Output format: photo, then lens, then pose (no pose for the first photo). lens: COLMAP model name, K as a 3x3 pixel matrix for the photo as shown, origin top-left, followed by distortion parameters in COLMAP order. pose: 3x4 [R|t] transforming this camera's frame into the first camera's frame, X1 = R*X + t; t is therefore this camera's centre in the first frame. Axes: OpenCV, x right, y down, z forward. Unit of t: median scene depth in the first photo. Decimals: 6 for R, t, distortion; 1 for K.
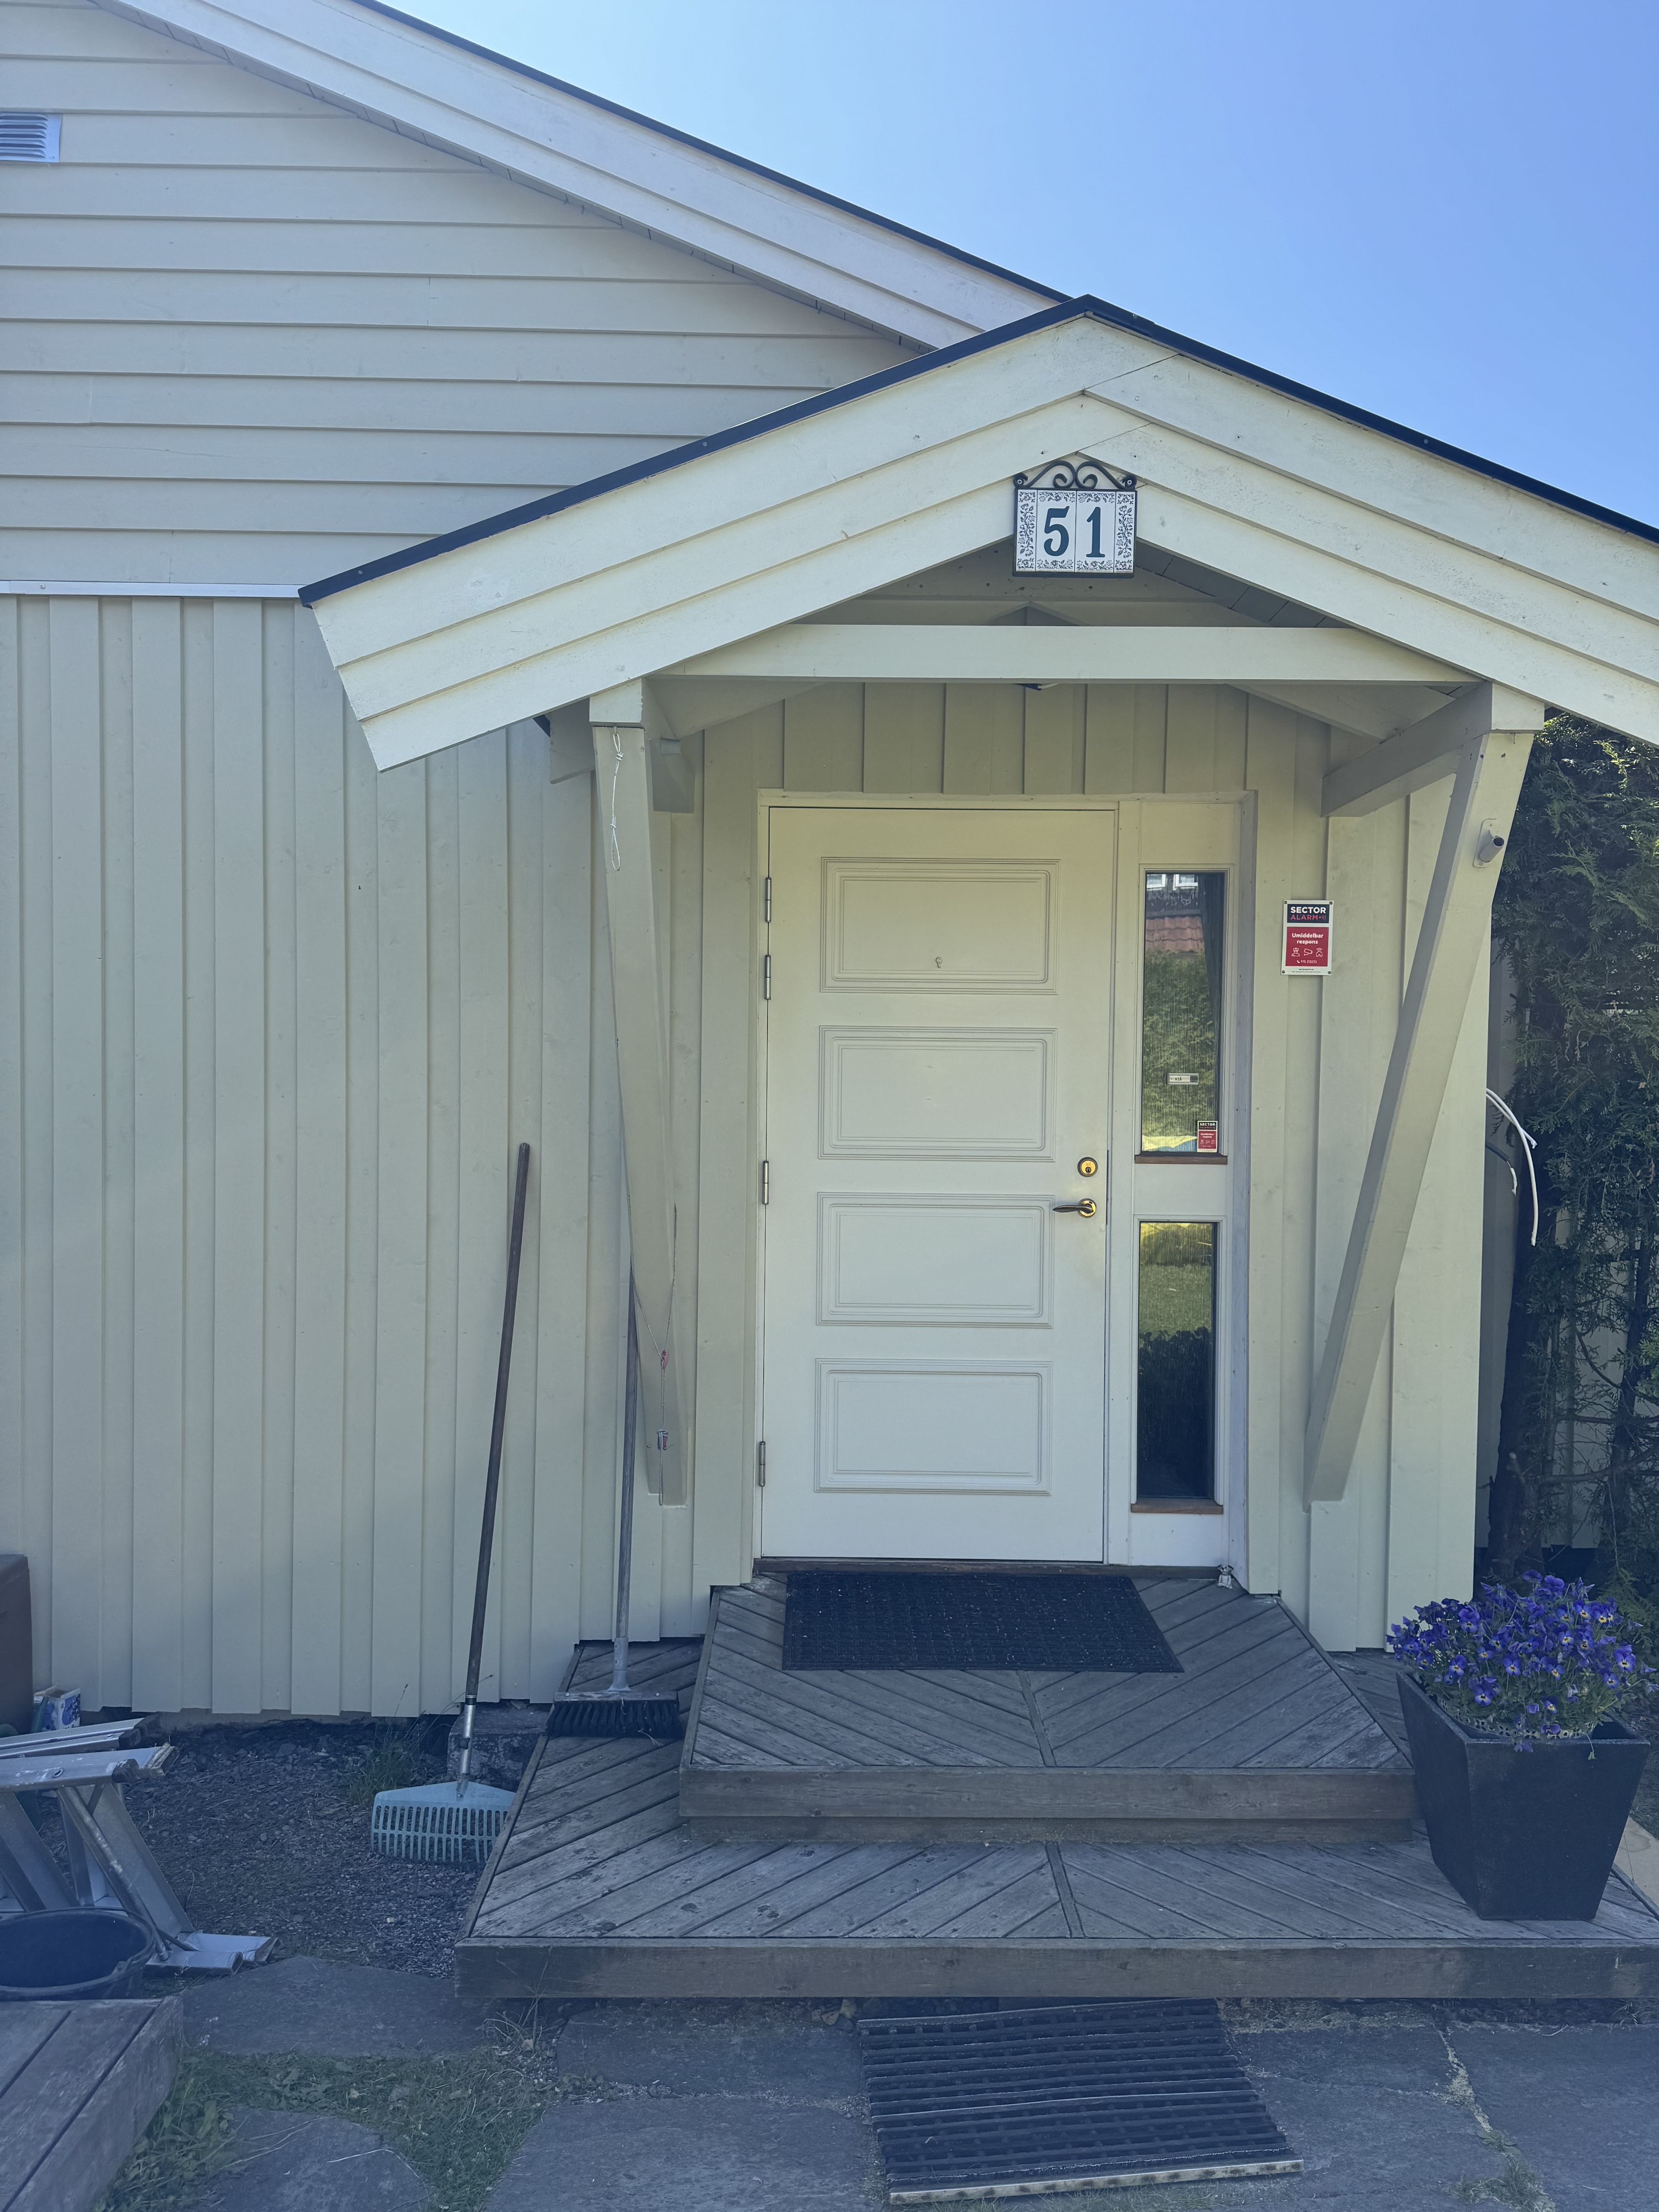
lens RADIAL K [[1568.4, 0, 828.8], [0, 1568.4, 1099.5], [0, 0, 1]] dist [-0.001845, -0.066282]
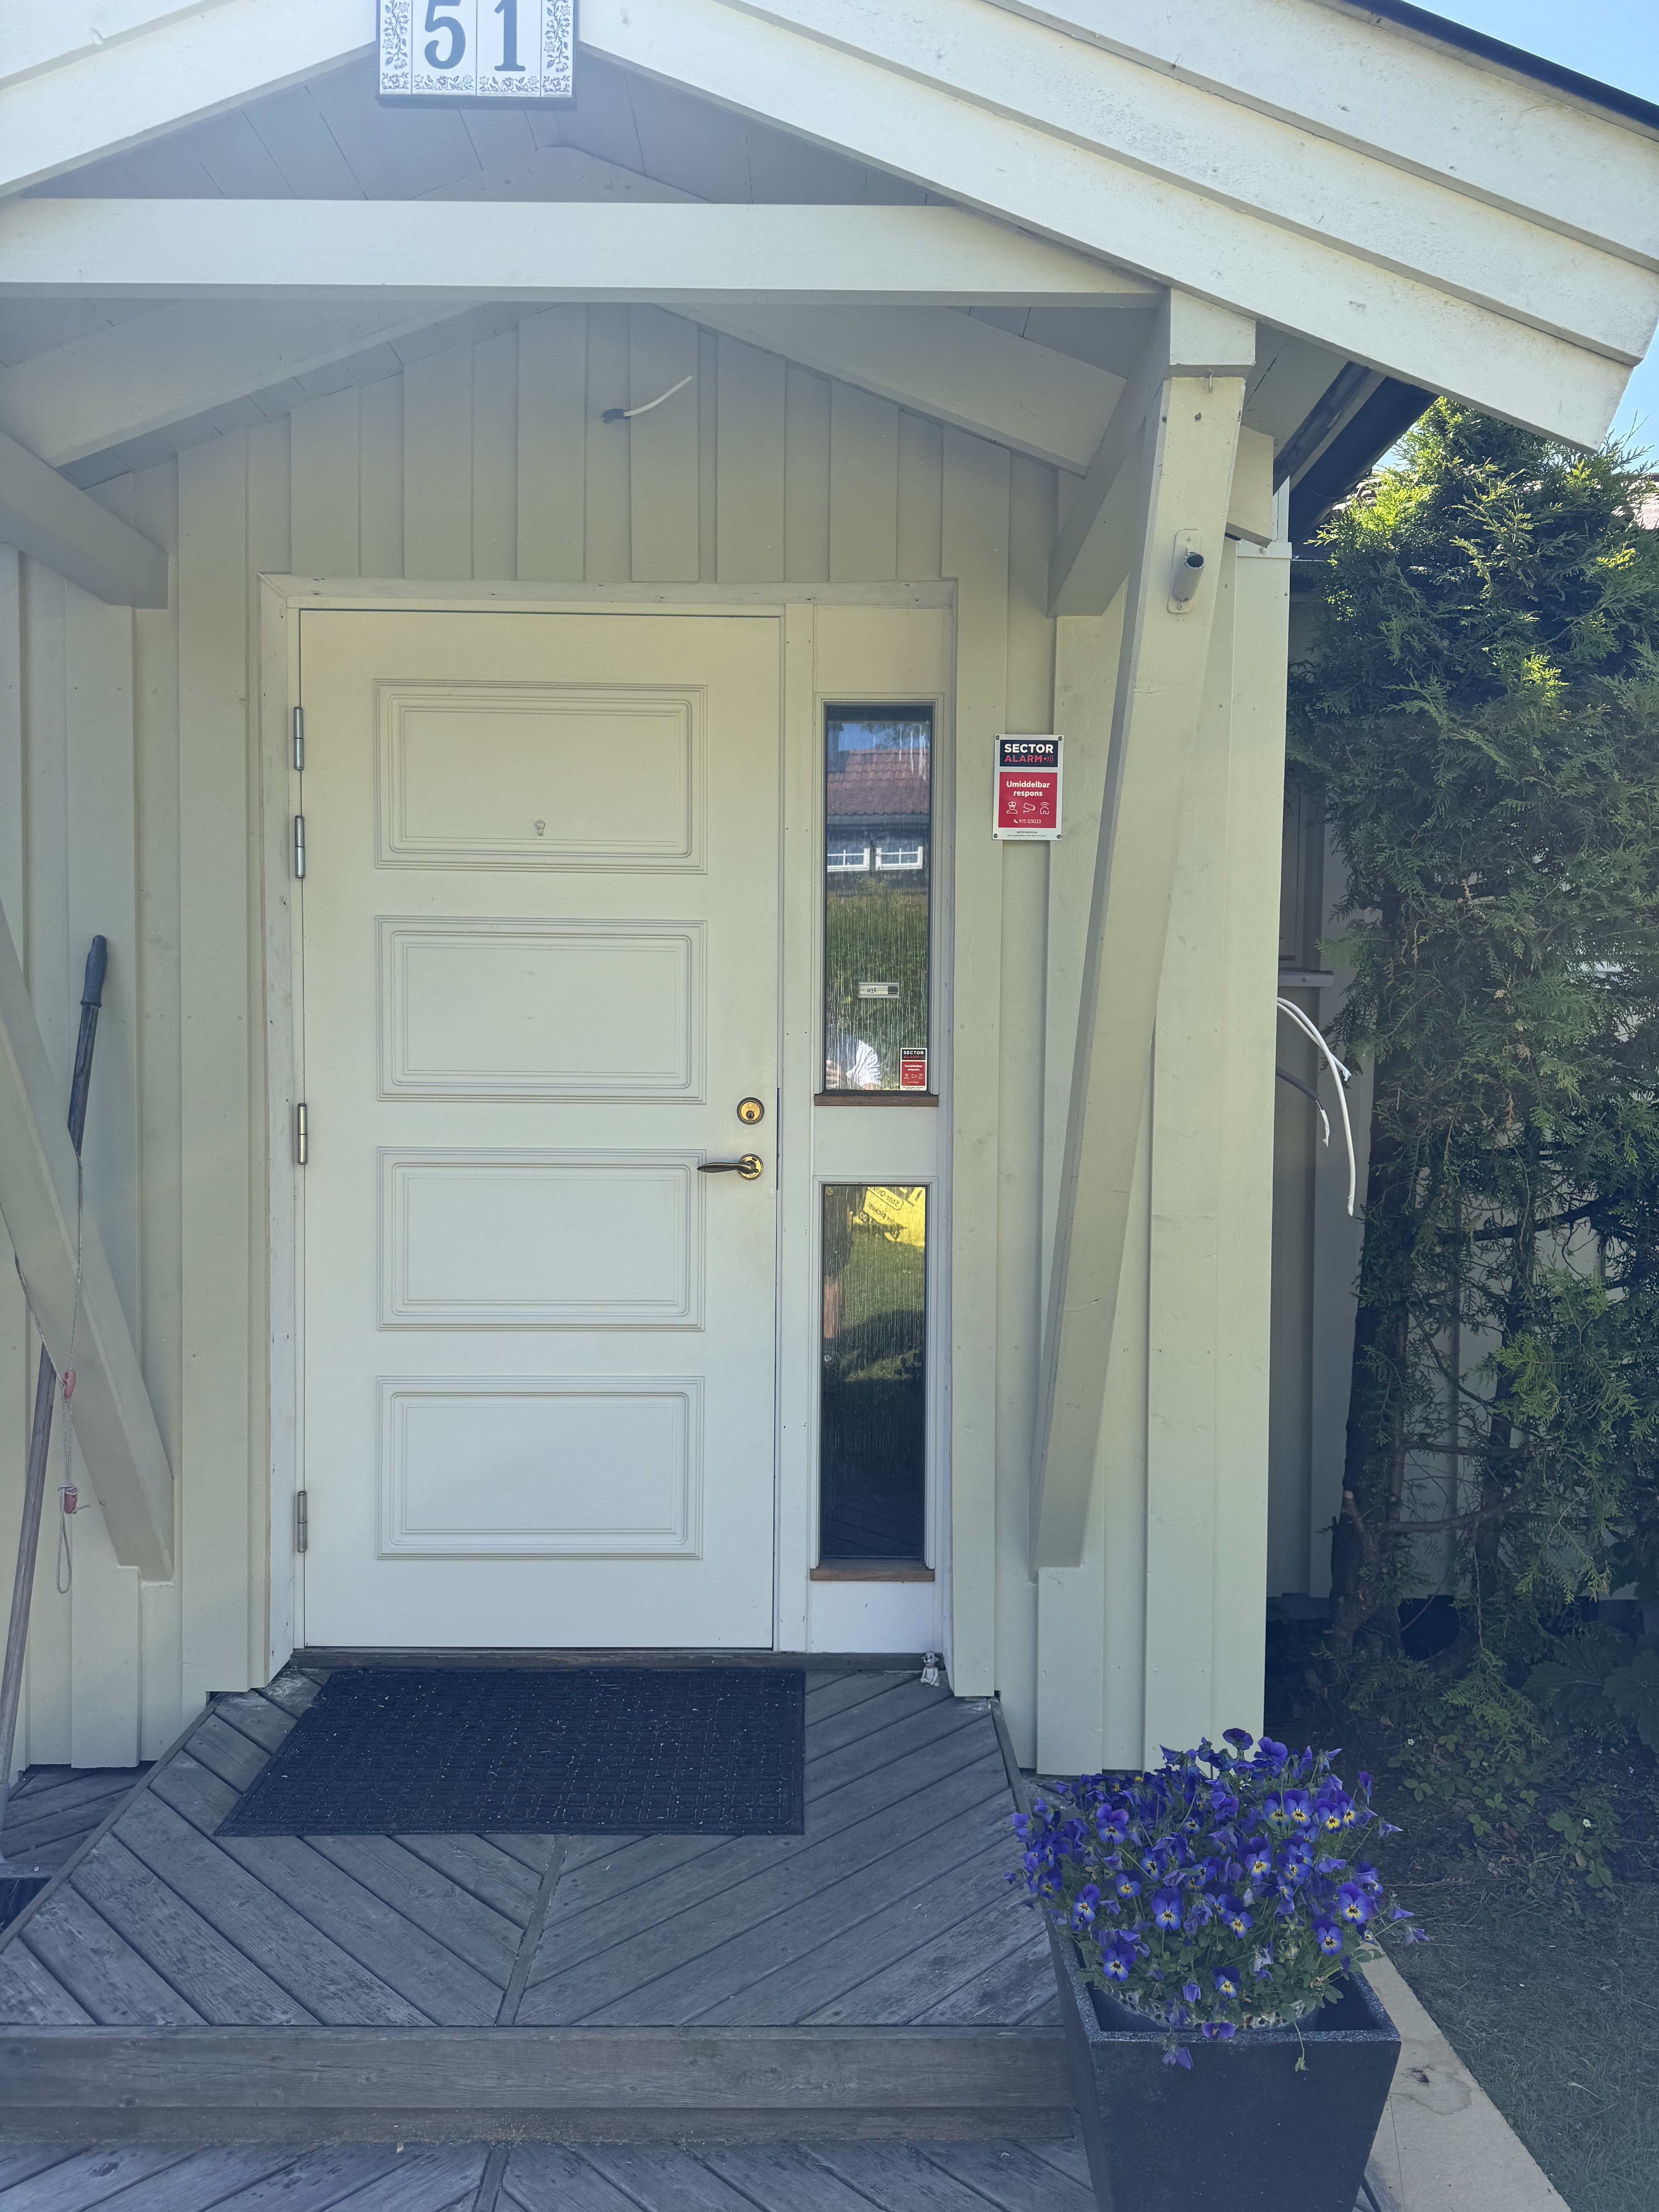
lens RADIAL K [[1611.6, 0, 829.5], [0, 1611.6, 1106.0], [0, 0, 1]] dist [0.006493, -0.040942]
pose [[0.999749, -0.003406, 0.022132, 0.198504], [0.003139, 0.999922, 0.012052, 0.034058], [-0.022171, -0.011979, 0.999682, 0.263842]]
